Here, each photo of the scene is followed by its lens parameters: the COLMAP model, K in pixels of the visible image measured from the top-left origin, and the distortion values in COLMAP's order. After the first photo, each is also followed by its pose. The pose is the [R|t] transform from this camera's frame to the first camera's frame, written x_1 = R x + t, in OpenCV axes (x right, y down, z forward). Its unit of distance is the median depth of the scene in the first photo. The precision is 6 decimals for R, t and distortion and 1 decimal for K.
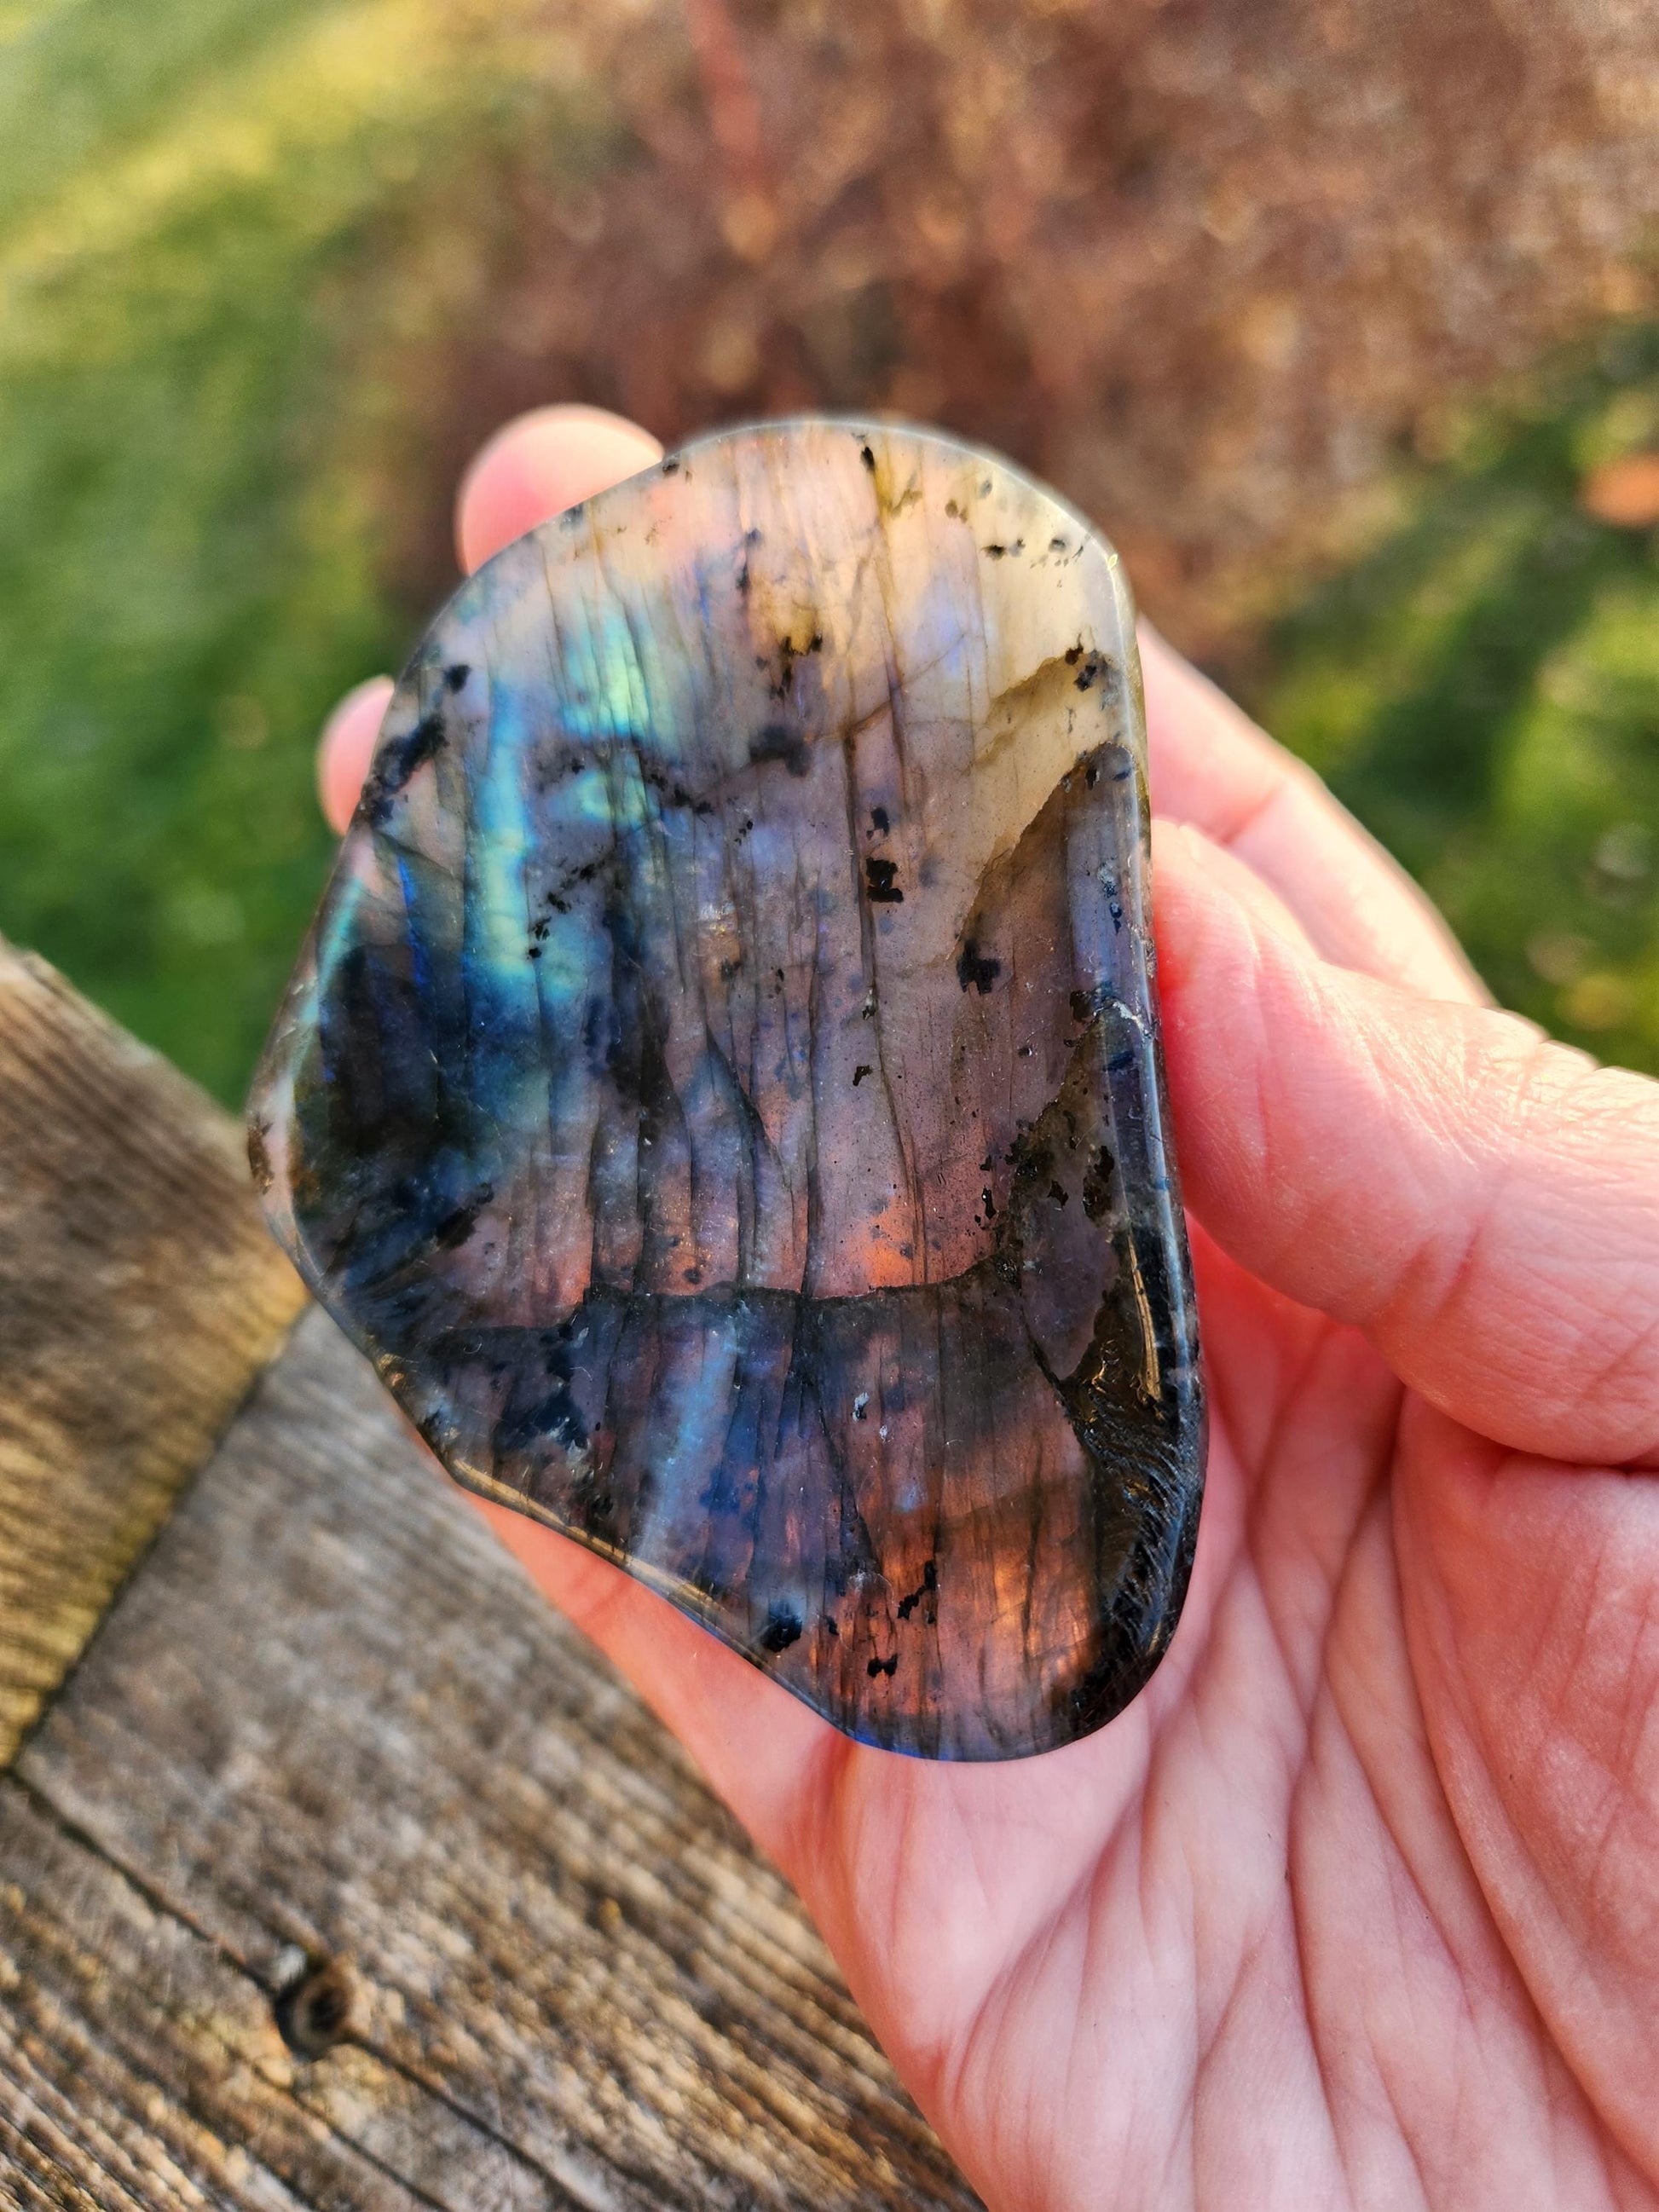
lens RADIAL K [[1670.8, 0, 829.0], [0, 1670.8, 1090.3], [0, 0, 1]] dist [-0.012139, -0.027953]
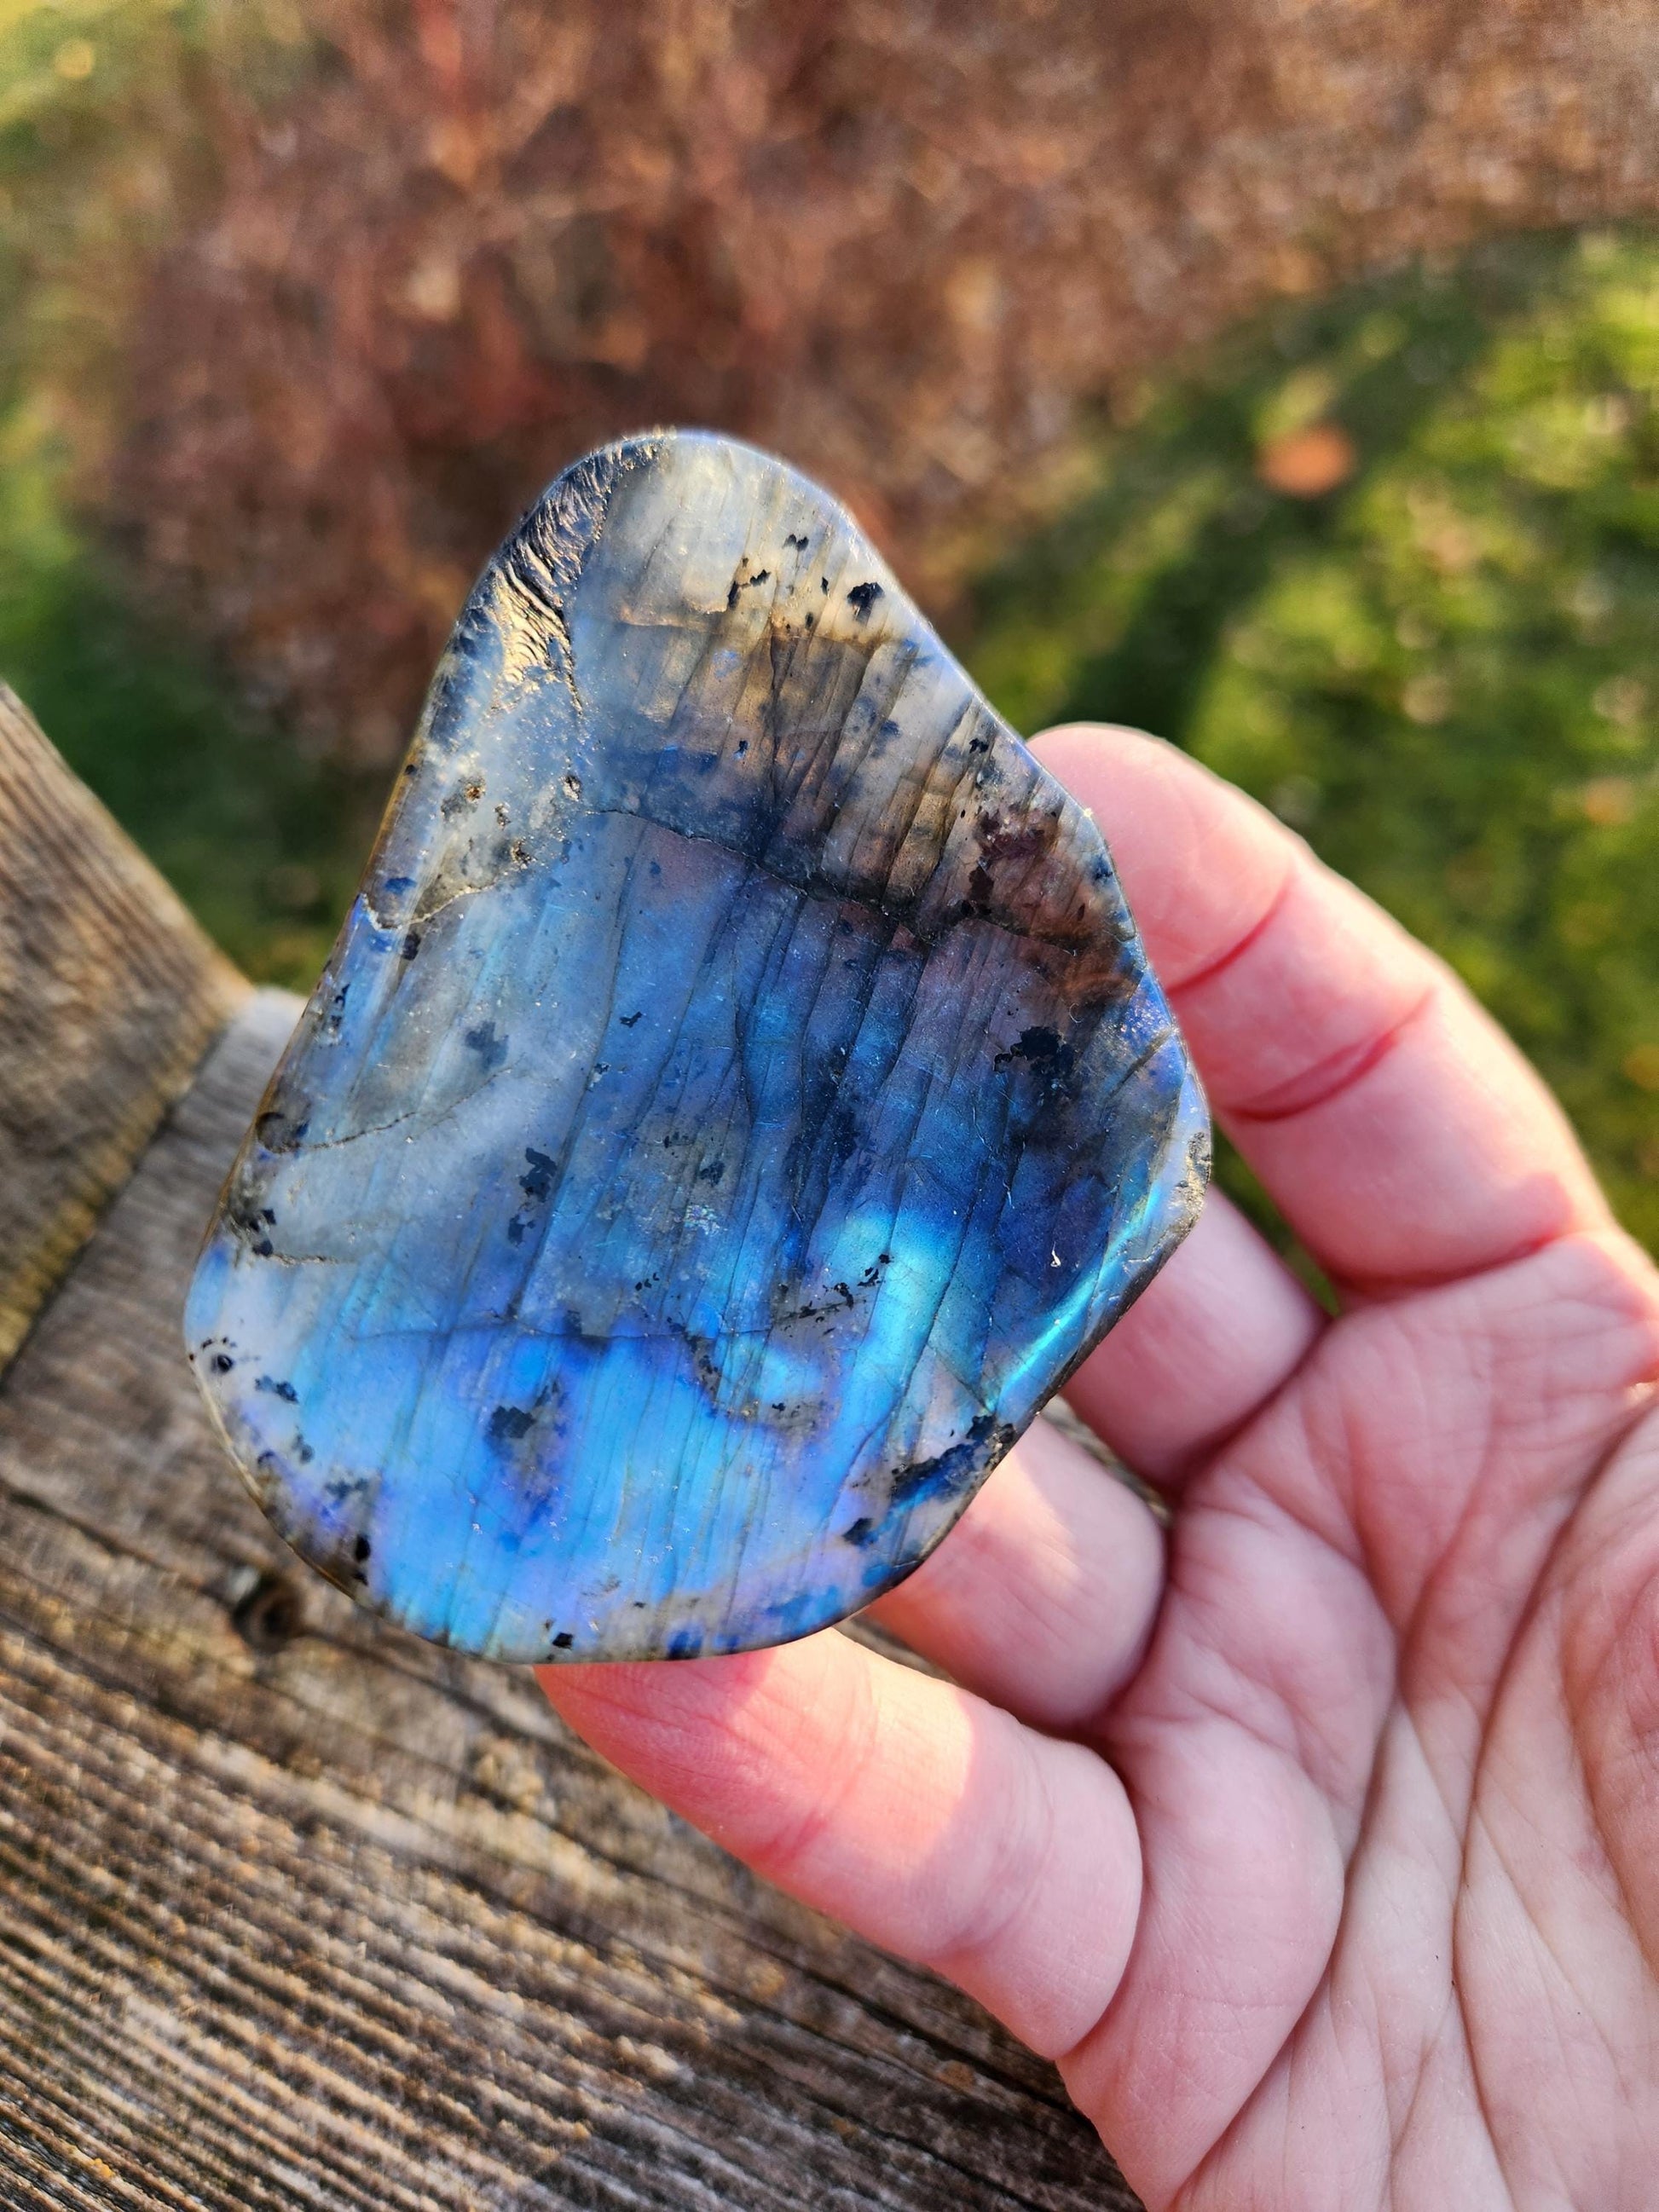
lens RADIAL K [[1664.3, 0, 826.0], [0, 1664.3, 1082.1], [0, 0, 1]] dist [-0.004991, -0.034984]
pose [[0.985585, -0.017032, 0.168320, -0.112561], [0.013169, 0.999624, 0.024043, 0.154171], [-0.168666, -0.021480, 0.985439, -0.191496]]
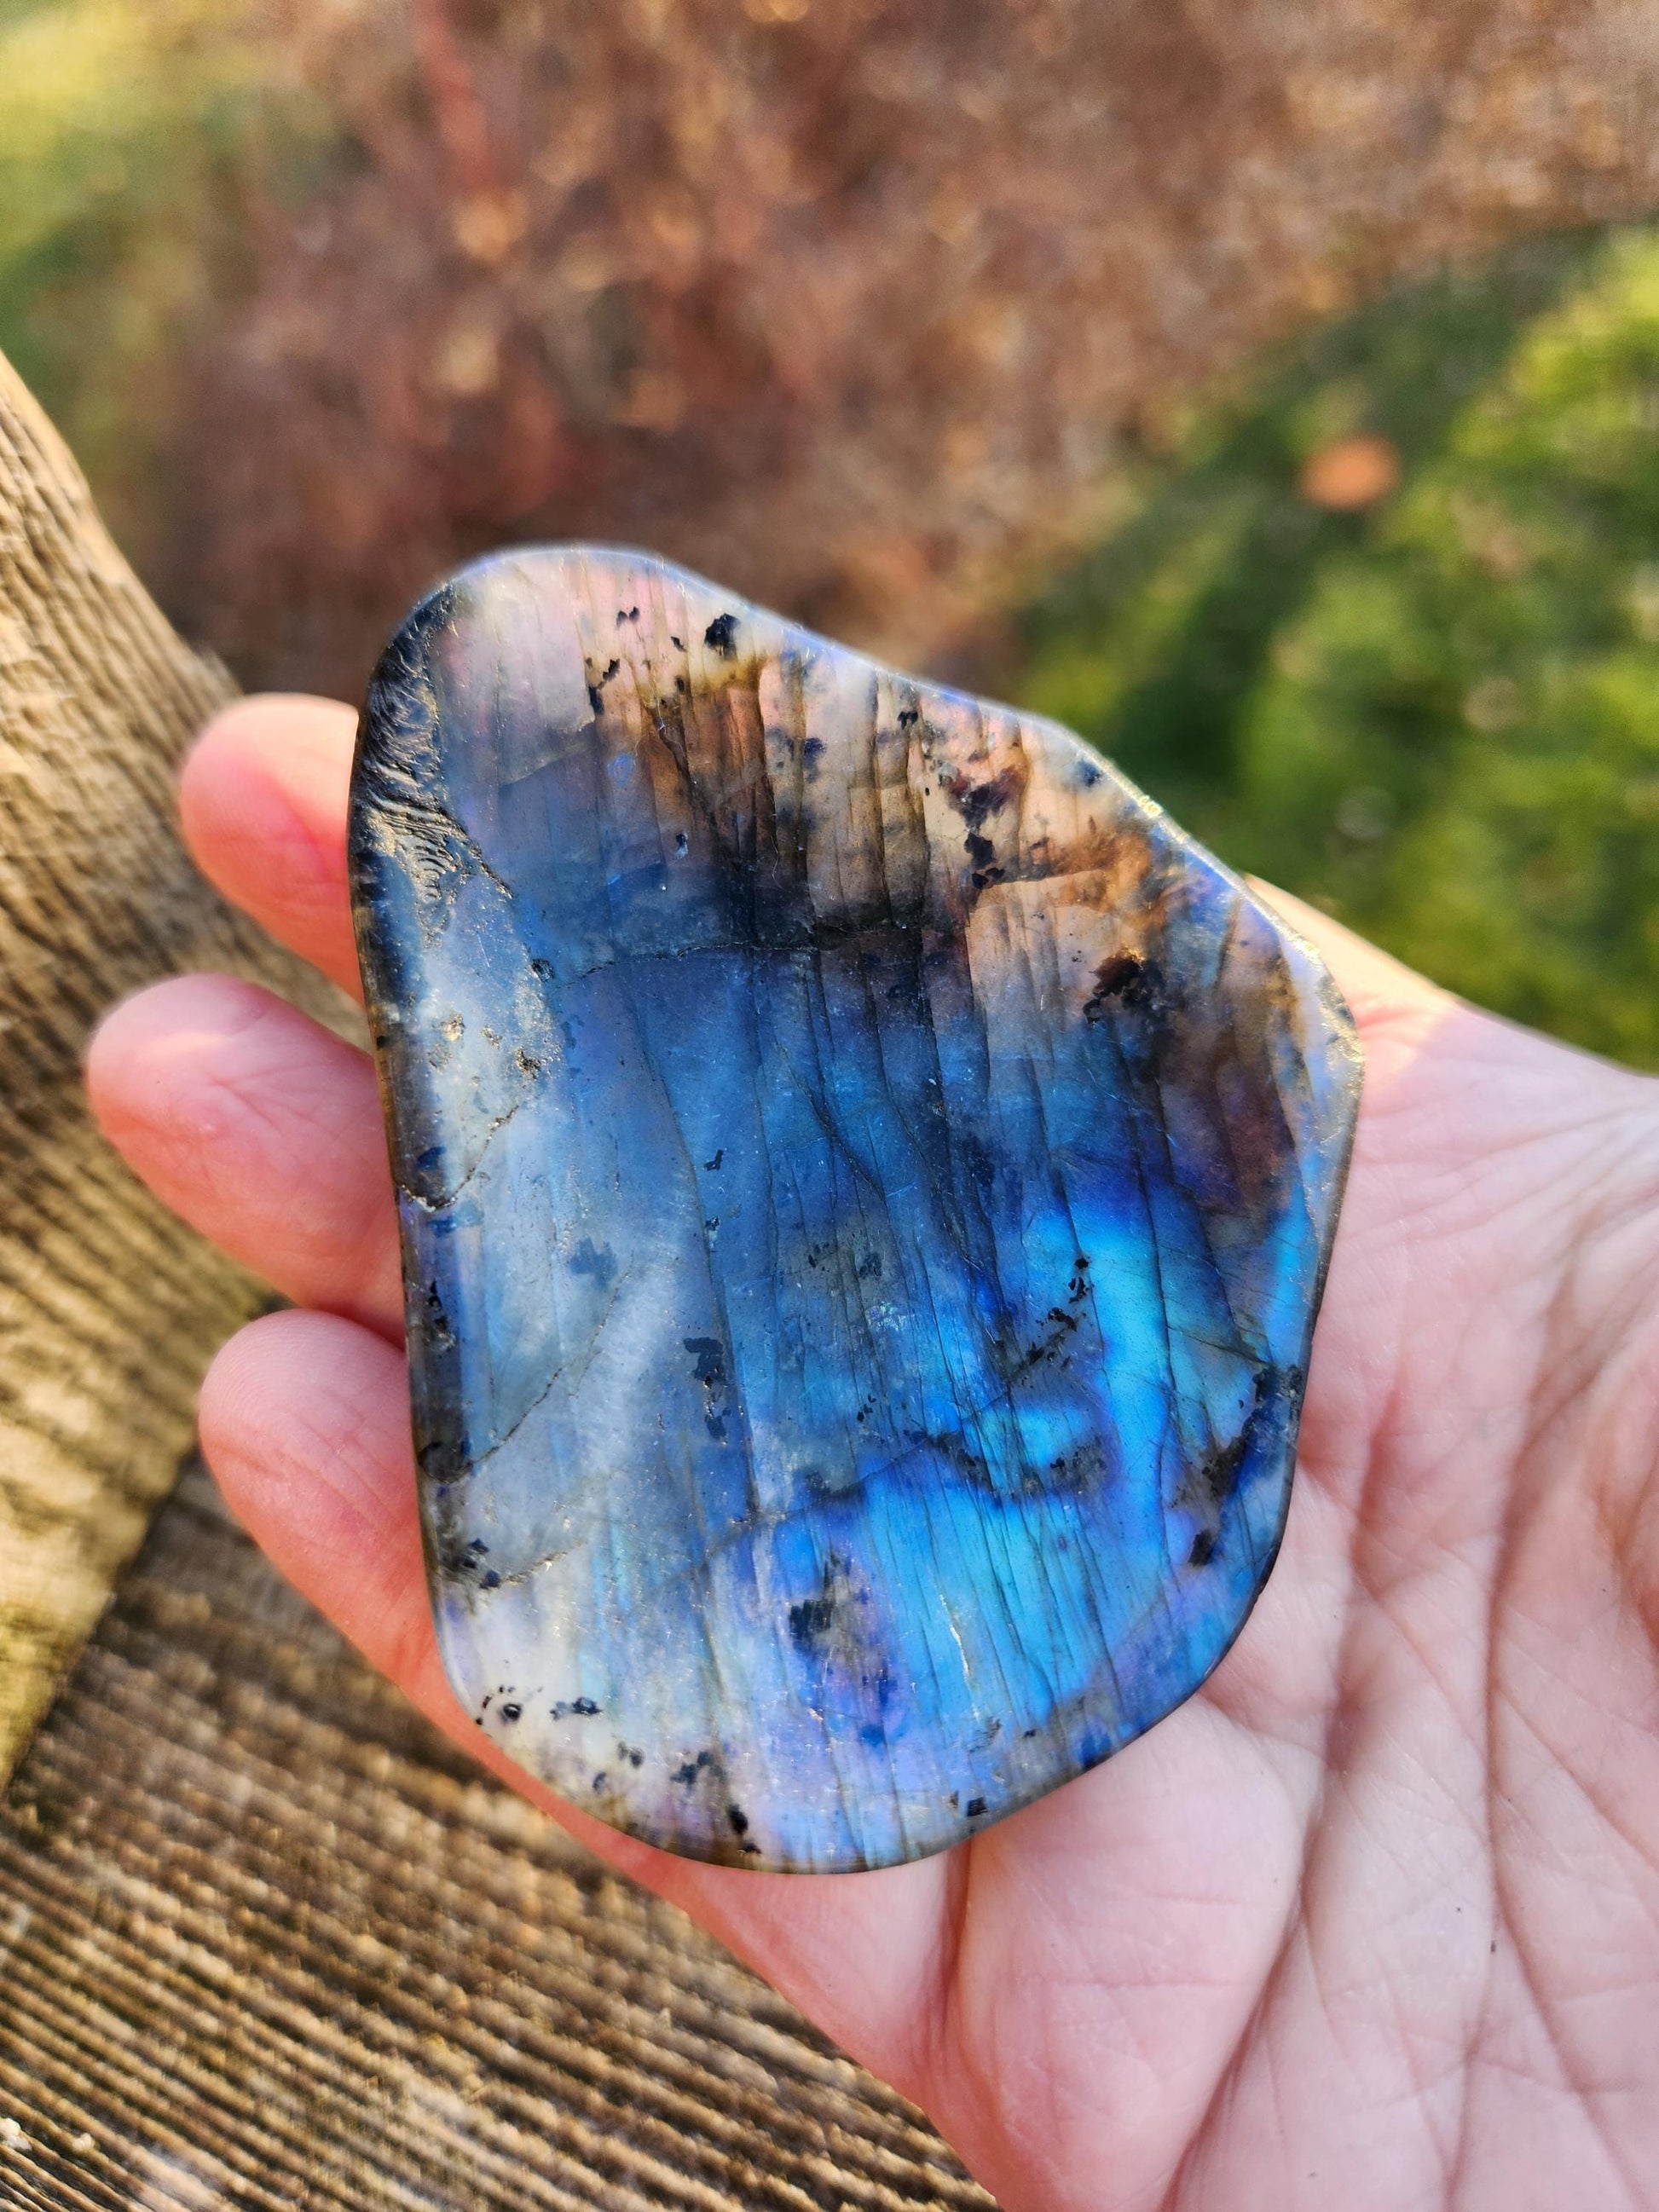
lens RADIAL K [[1667.5, 0, 814.4], [0, 1667.5, 1077.1], [0, 0, 1]] dist [-0.001809, -0.039111]
pose [[0.989713, -0.065942, 0.126960, -0.231704], [0.067892, 0.997631, -0.011084, 0.204574], [-0.125928, 0.019589, 0.991846, -0.084764]]
